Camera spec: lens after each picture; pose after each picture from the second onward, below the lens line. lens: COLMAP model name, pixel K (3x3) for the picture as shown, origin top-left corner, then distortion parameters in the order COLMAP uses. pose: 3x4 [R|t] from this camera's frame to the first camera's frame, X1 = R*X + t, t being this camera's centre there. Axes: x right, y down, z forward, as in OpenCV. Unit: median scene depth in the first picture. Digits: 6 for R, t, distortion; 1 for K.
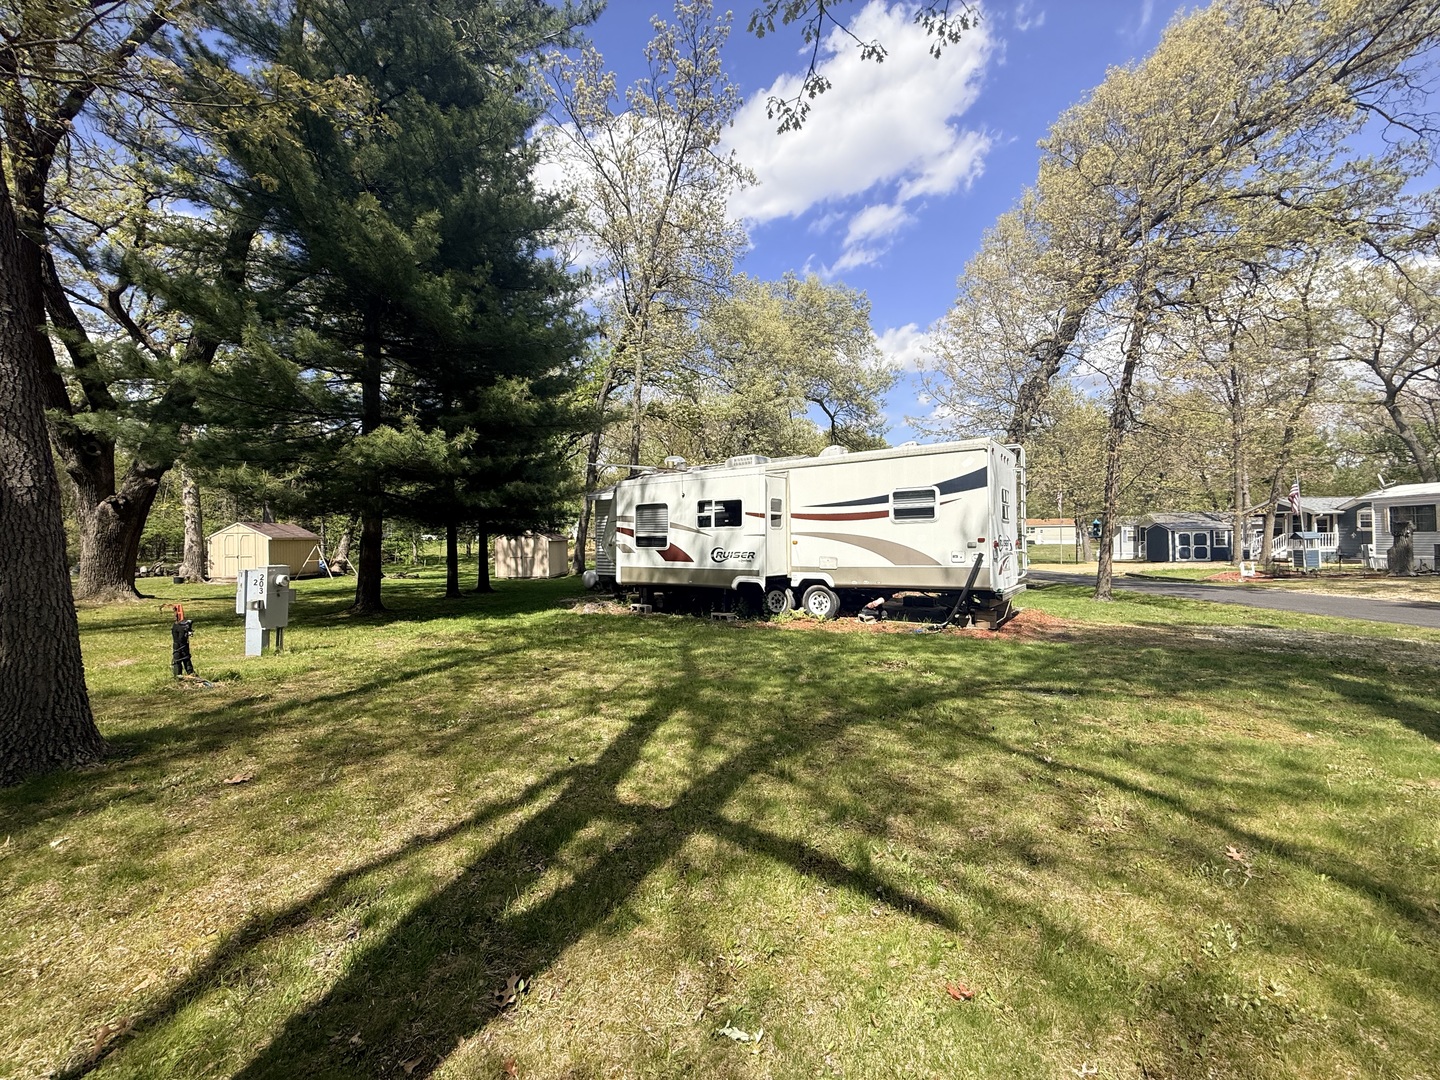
lens RADIAL K [[573.1, 0, 720.0], [0, 573.1, 540.0], [0, 0, 1]] dist [-0.001779, 0.000500]
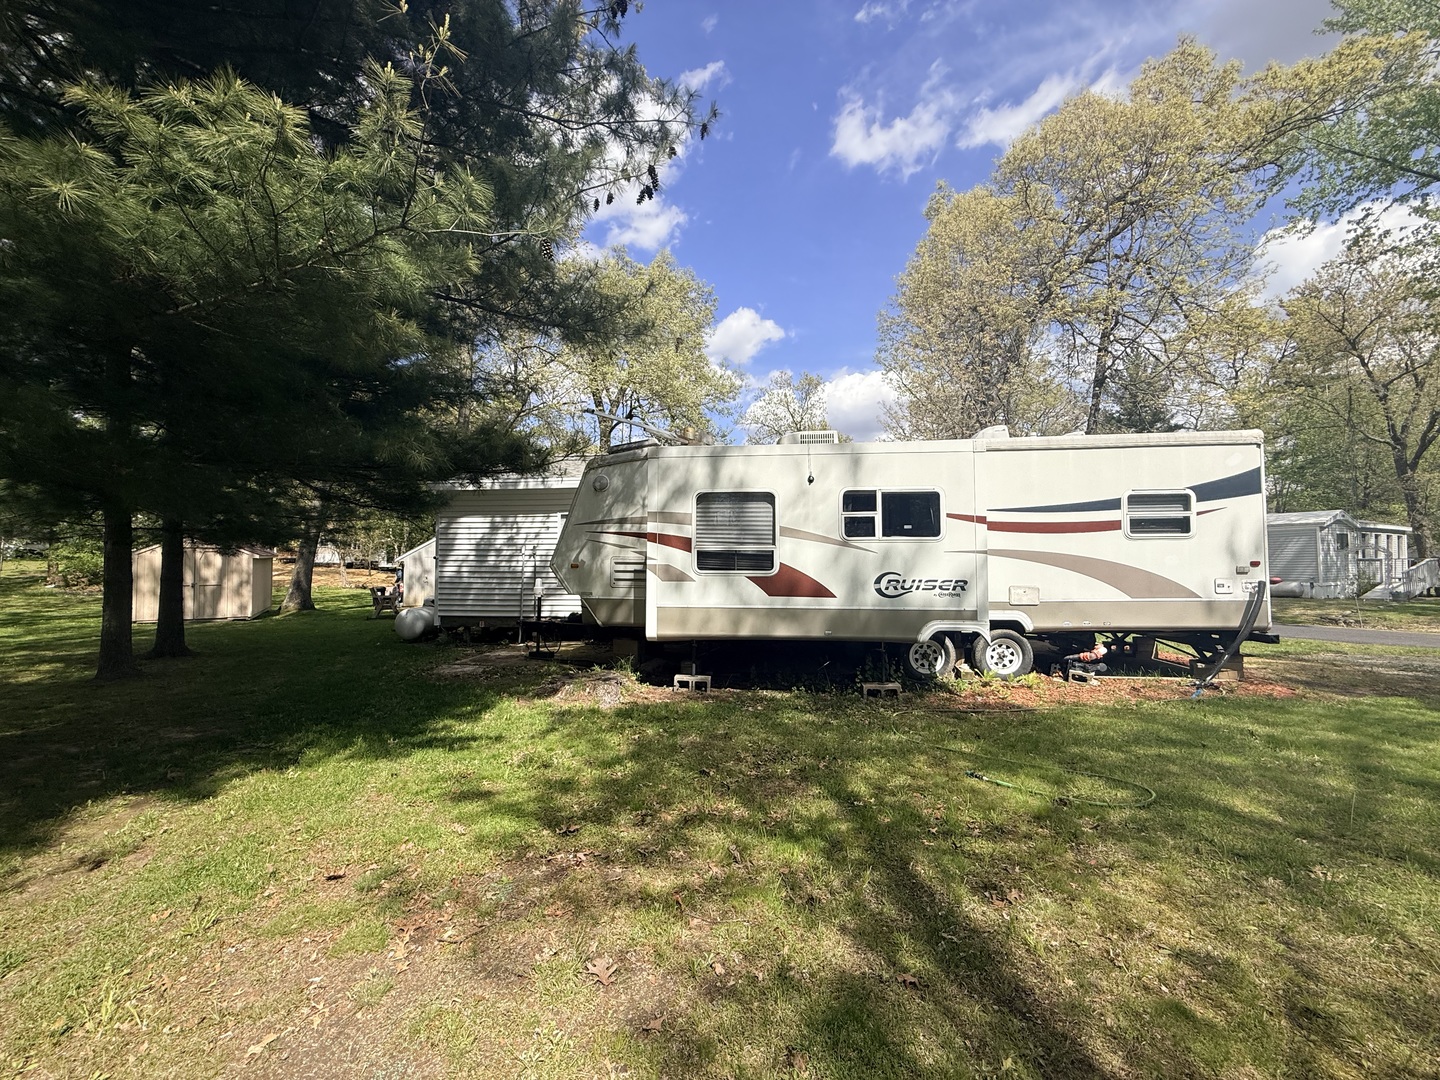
lens RADIAL K [[573.1, 0, 720.0], [0, 573.1, 540.0], [0, 0, 1]] dist [-0.001779, 0.000500]
pose [[0.866576, 0.030420, 0.498118, -0.429750], [-0.011330, 0.999082, -0.041301, 0.006441], [-0.498917, 0.030147, 0.866125, 0.563994]]
